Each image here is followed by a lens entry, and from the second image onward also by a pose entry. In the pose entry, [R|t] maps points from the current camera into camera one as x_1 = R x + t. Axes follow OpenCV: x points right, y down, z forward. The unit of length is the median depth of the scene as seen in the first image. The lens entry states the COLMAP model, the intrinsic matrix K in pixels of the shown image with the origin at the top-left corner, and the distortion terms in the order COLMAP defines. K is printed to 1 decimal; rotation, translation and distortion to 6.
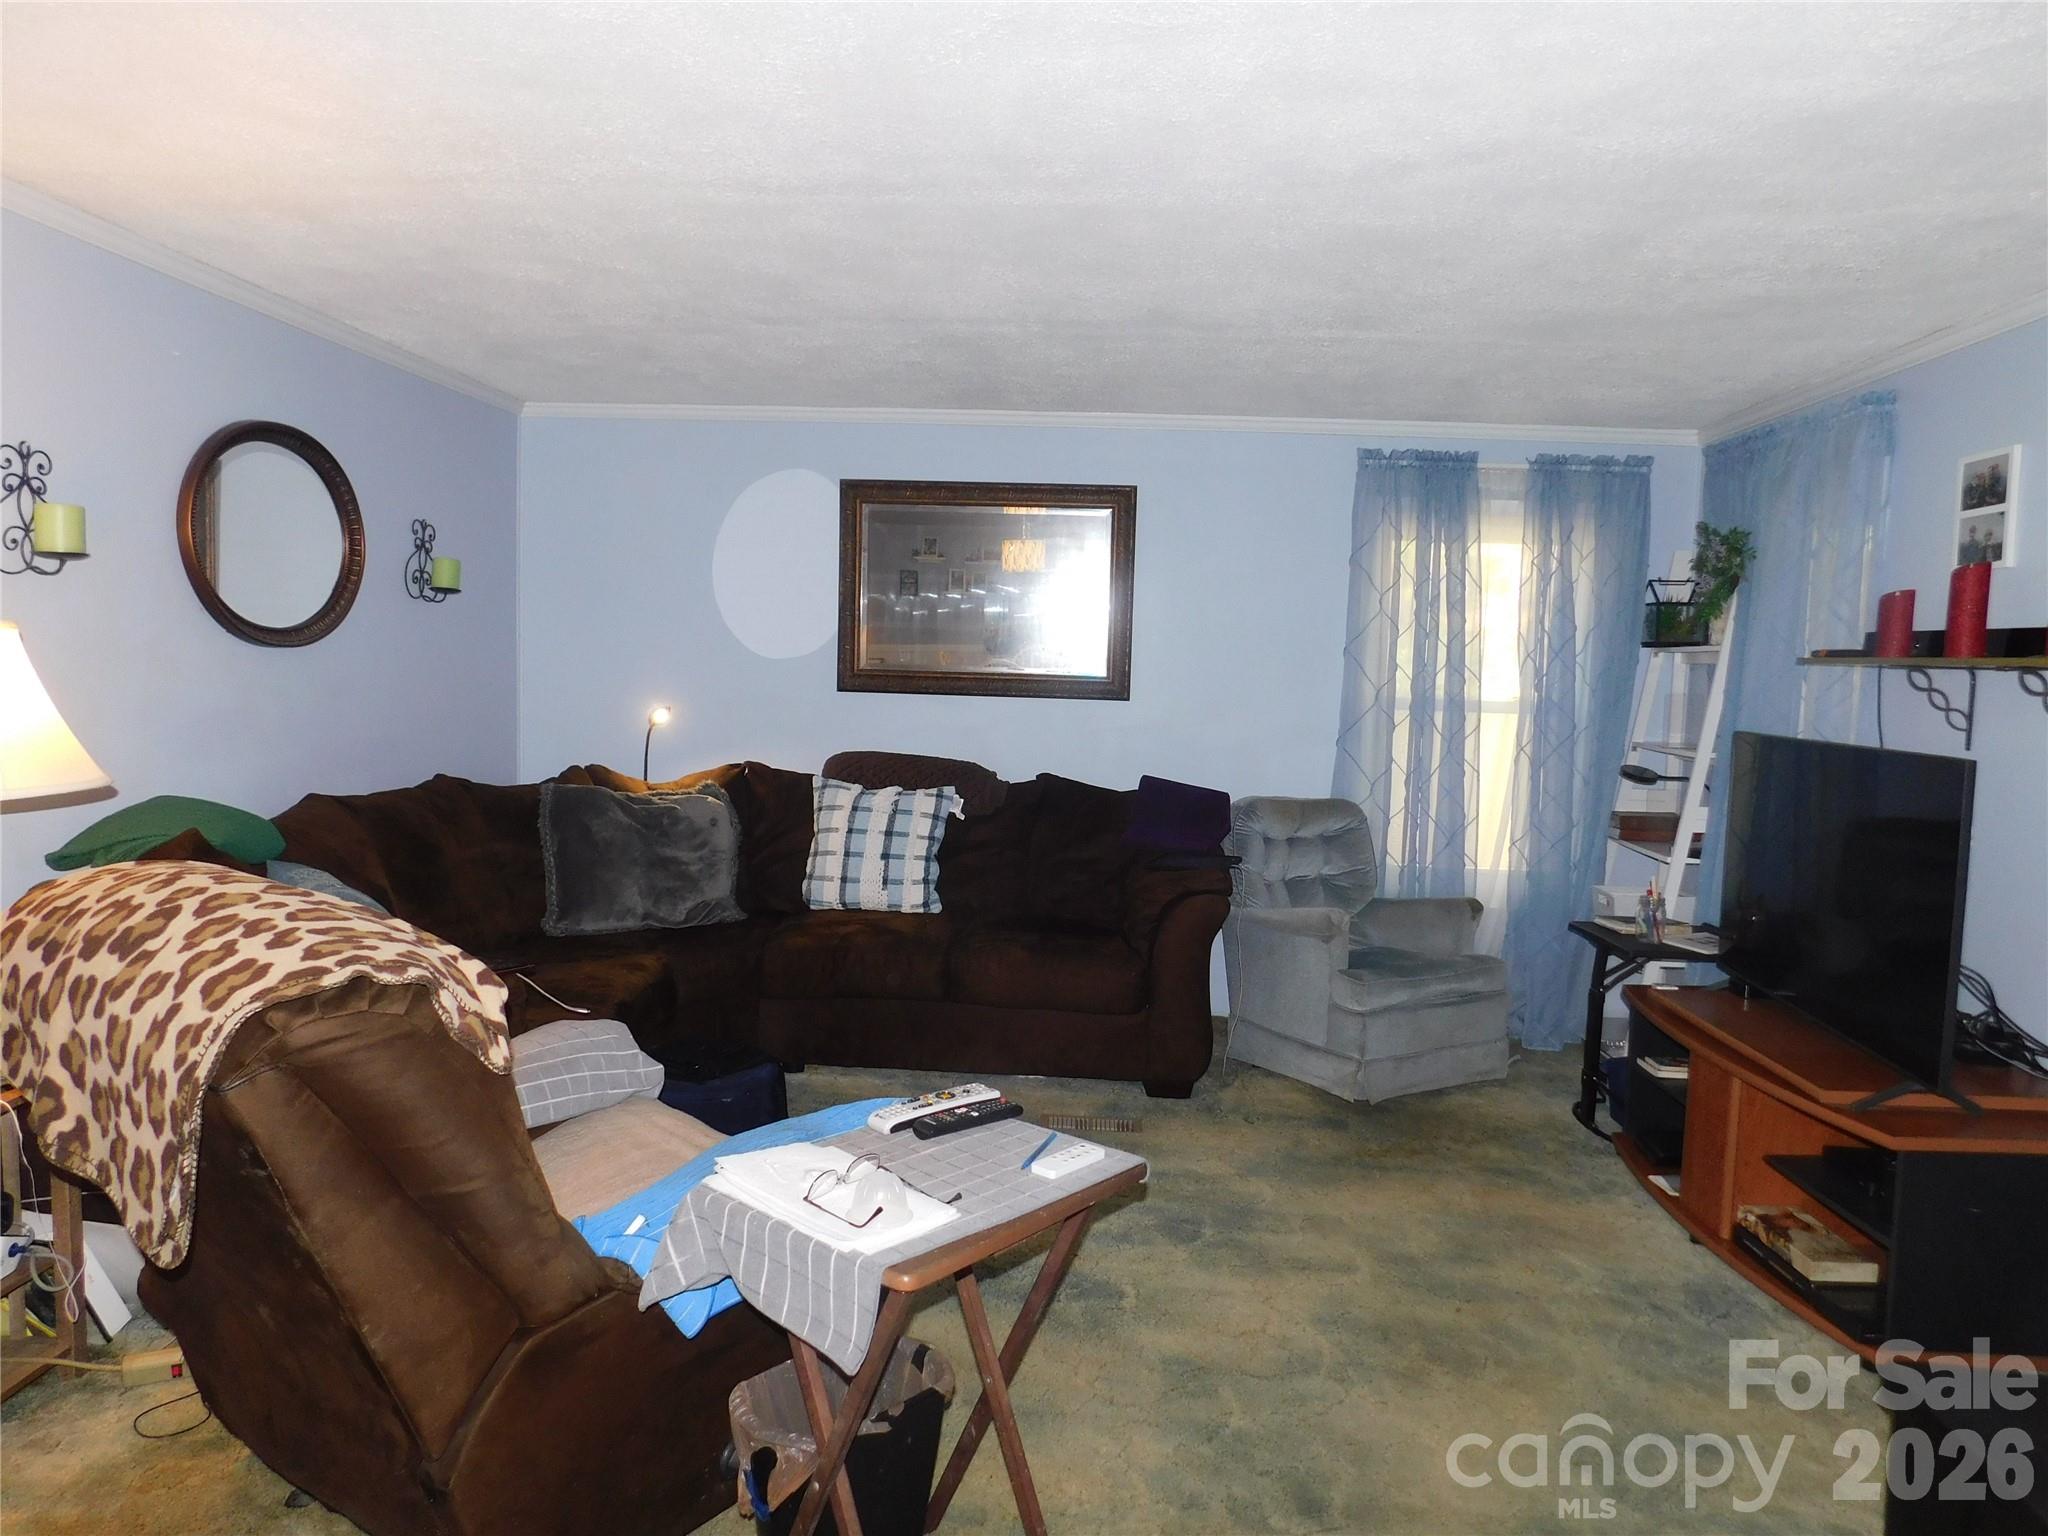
lens RADIAL K [[1364.6, 0, 1020.3], [0, 1364.6, 774.1], [0, 0, 1]] dist [-0.078428, 0.066533]
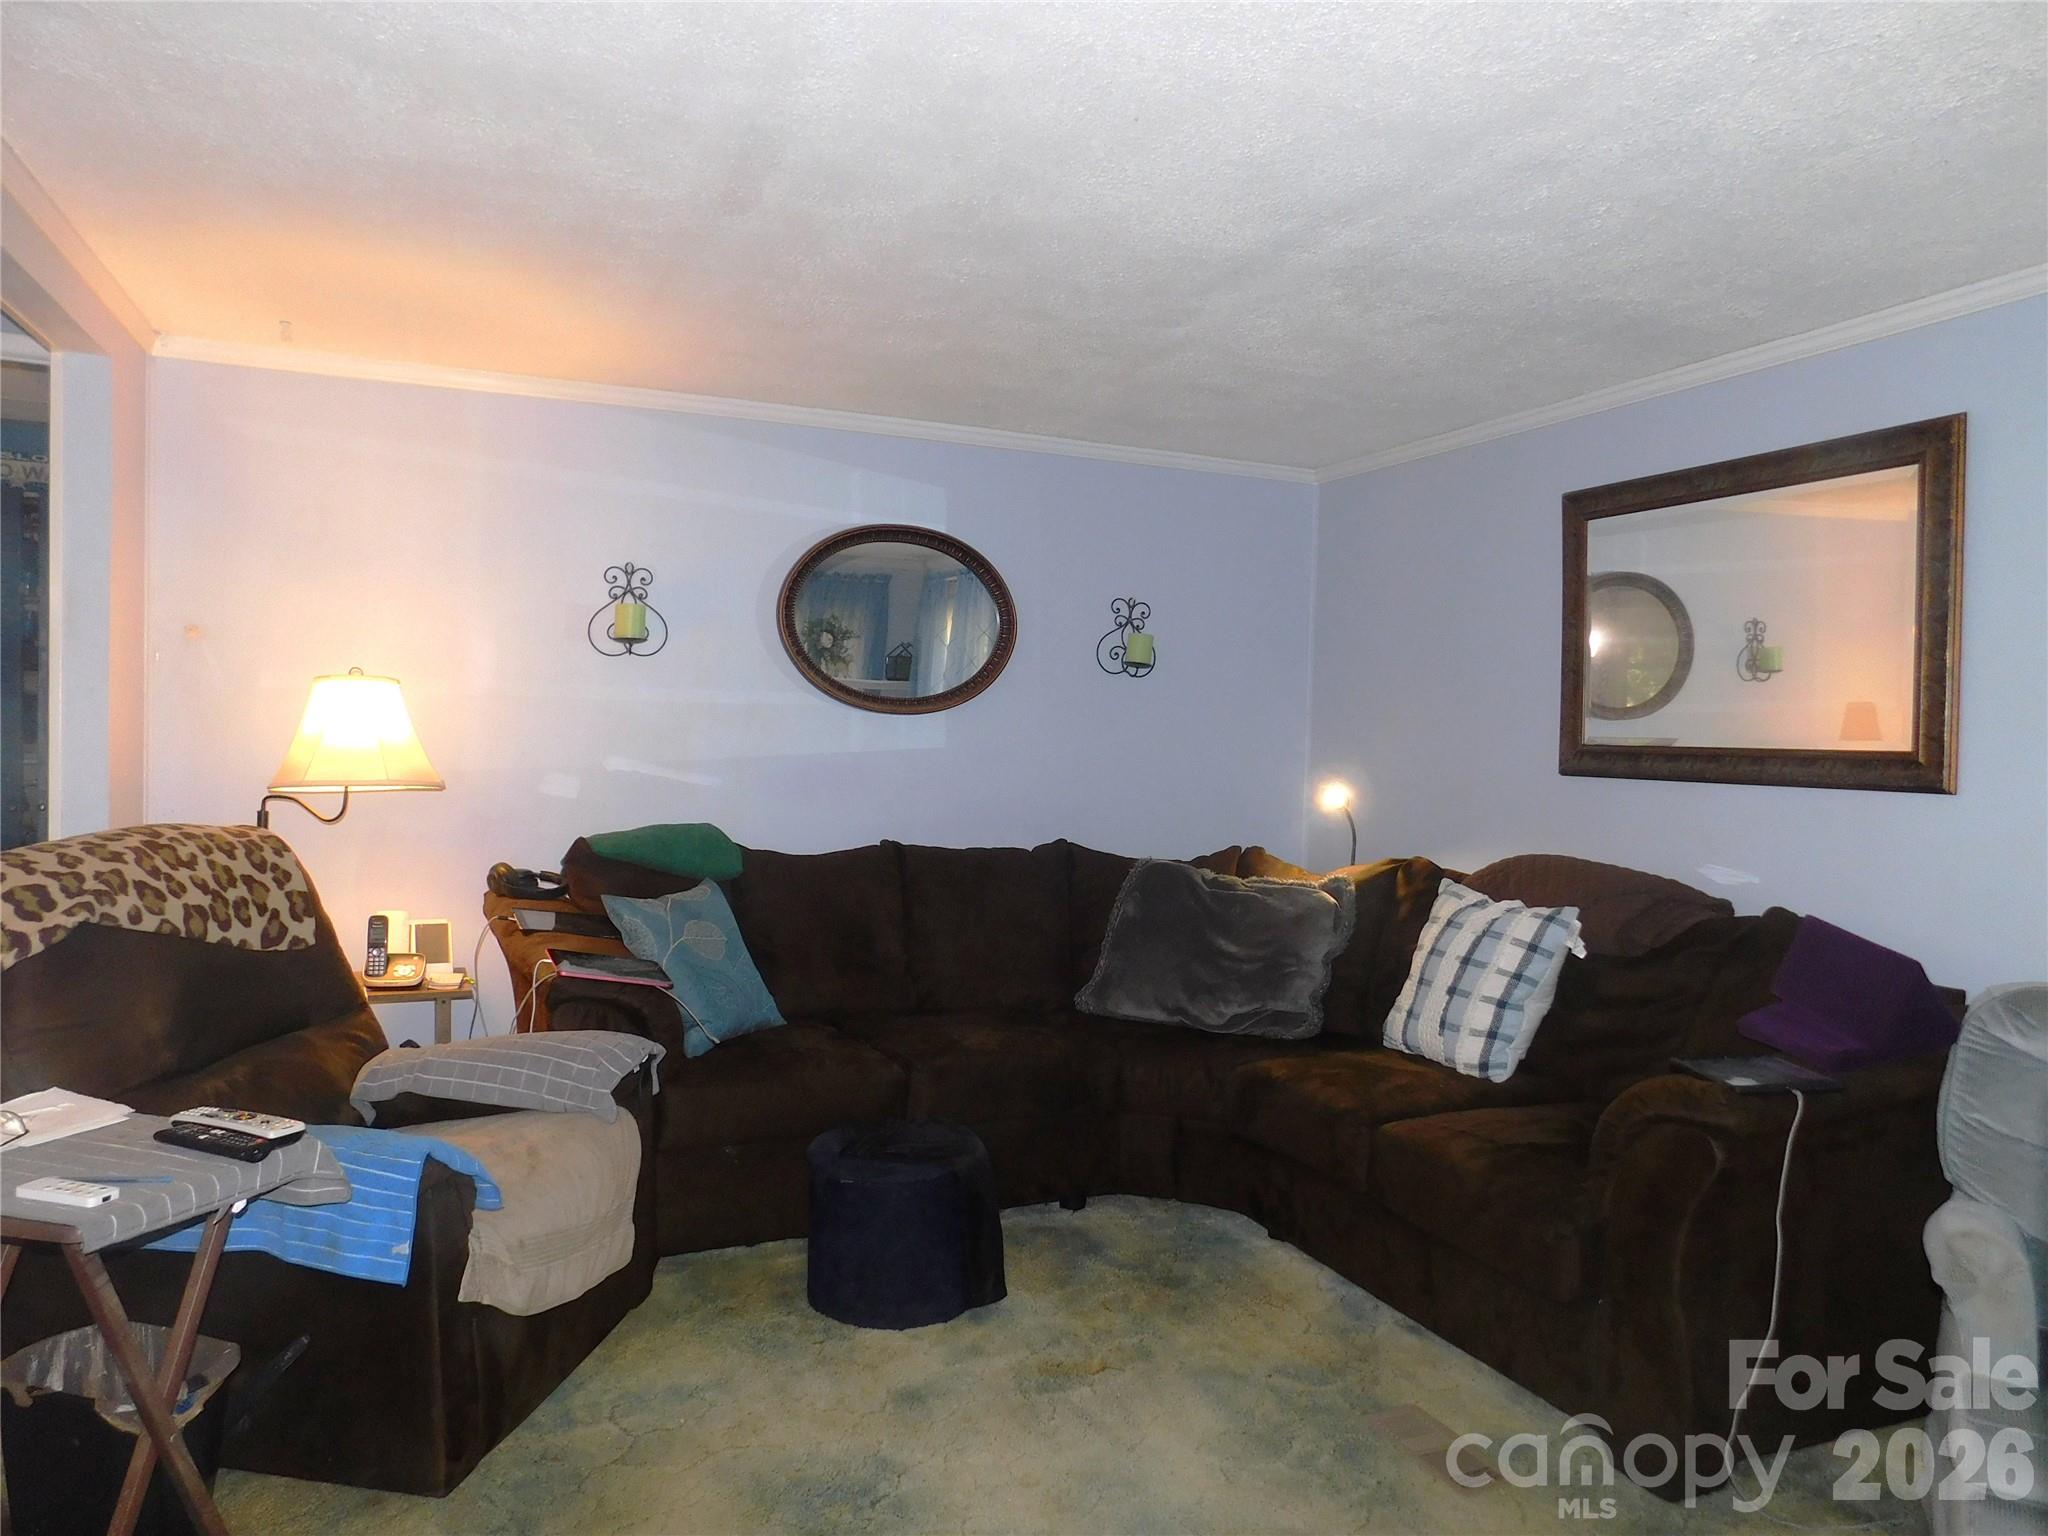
lens RADIAL K [[1364.6, 0, 1020.3], [0, 1364.6, 774.1], [0, 0, 1]] dist [-0.078428, 0.066533]
pose [[0.457363, 0.007937, -0.889245, 0.442842], [-0.092172, 0.994997, -0.038526, -0.006239], [0.884490, 0.099584, 0.455806, 0.453241]]
